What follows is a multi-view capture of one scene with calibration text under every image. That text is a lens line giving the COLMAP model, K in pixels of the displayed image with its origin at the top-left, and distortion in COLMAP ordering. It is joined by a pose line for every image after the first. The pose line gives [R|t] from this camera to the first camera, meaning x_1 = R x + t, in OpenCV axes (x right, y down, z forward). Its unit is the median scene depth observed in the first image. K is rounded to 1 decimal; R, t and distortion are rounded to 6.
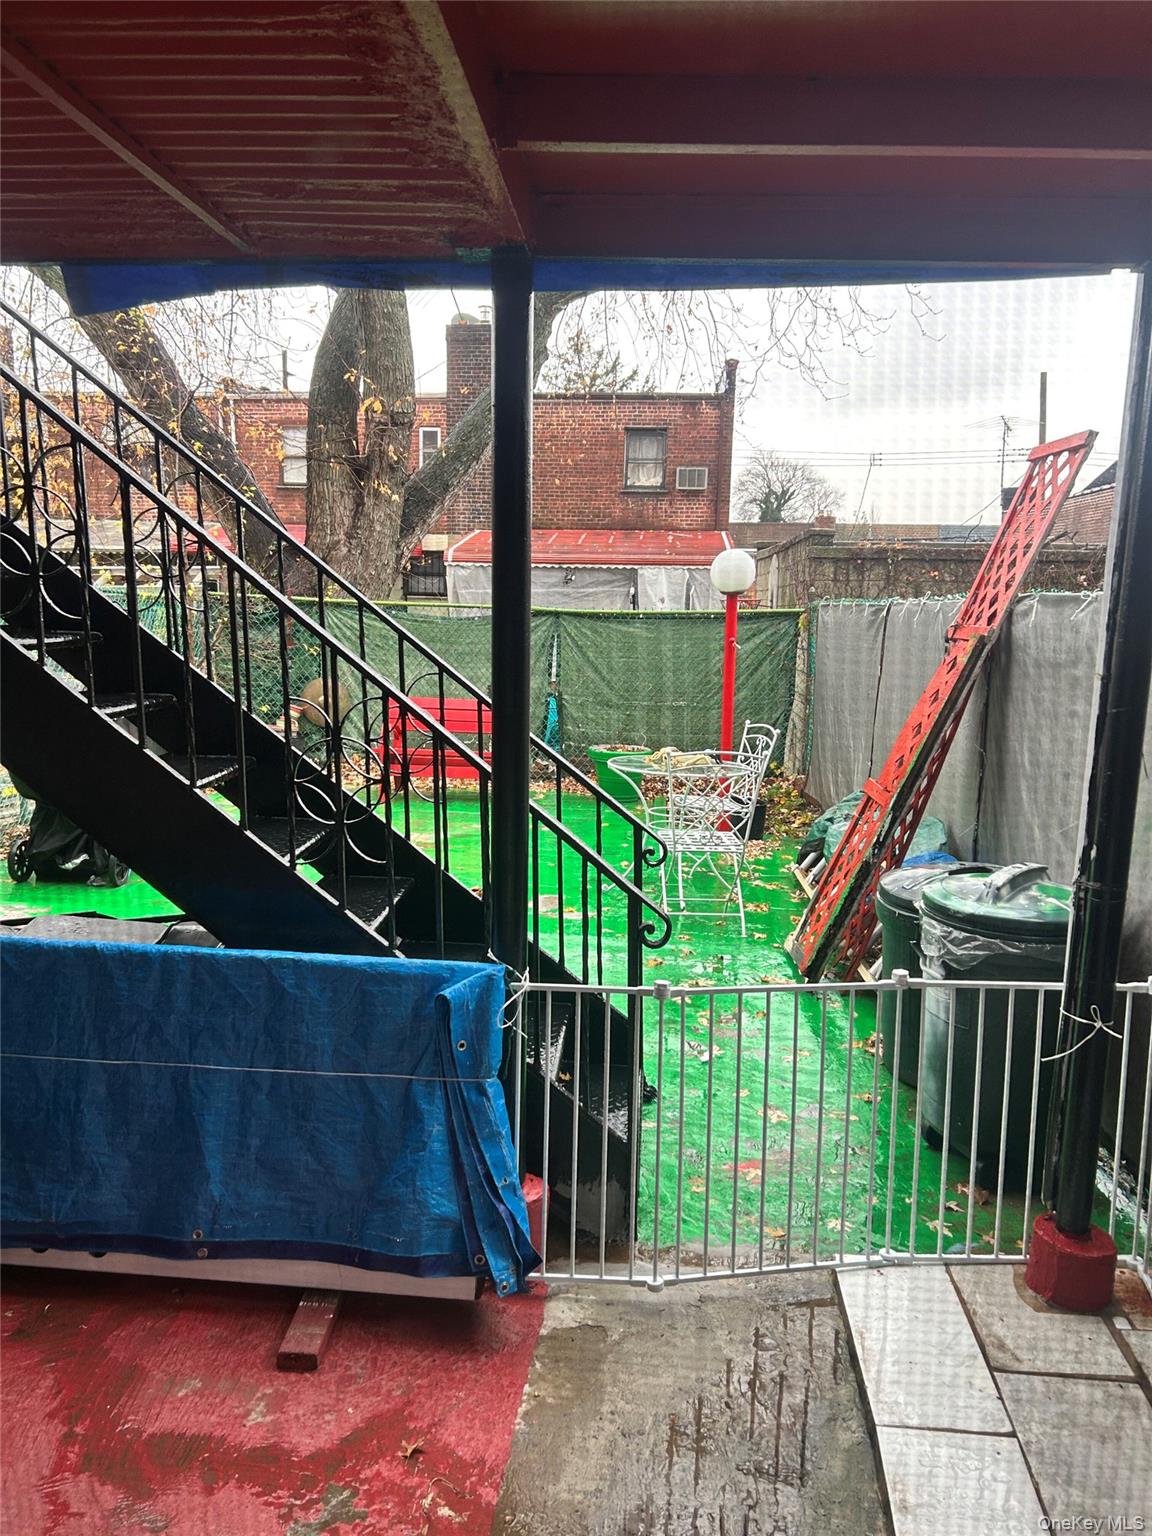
lens RADIAL K [[1166.4, 0, 576.0], [0, 1166.4, 768.0], [0, 0, 1]] dist [0.007916, 0.001207]
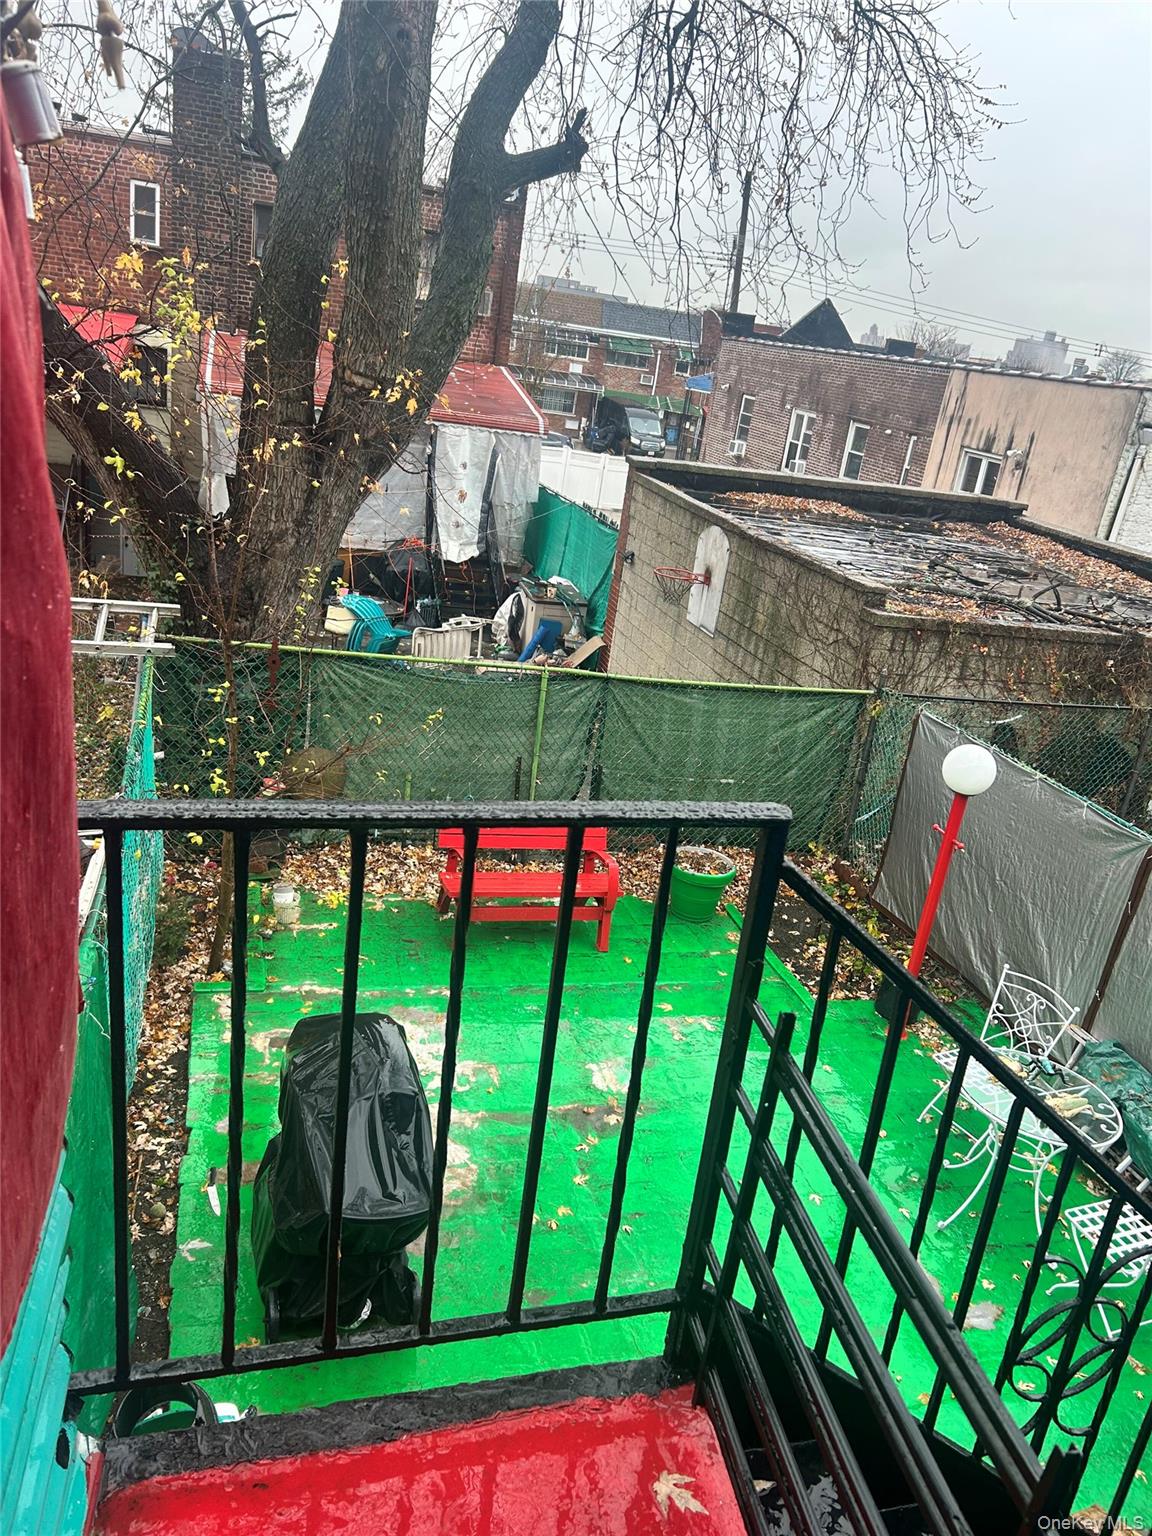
lens RADIAL K [[1166.4, 0, 576.0], [0, 1166.4, 768.0], [0, 0, 1]] dist [0.007916, 0.001207]
pose [[0.934647, -0.014496, 0.355281, -0.300219], [-0.070594, 0.971715, 0.225361, -0.229179], [-0.348498, -0.235713, 0.907187, 0.198351]]
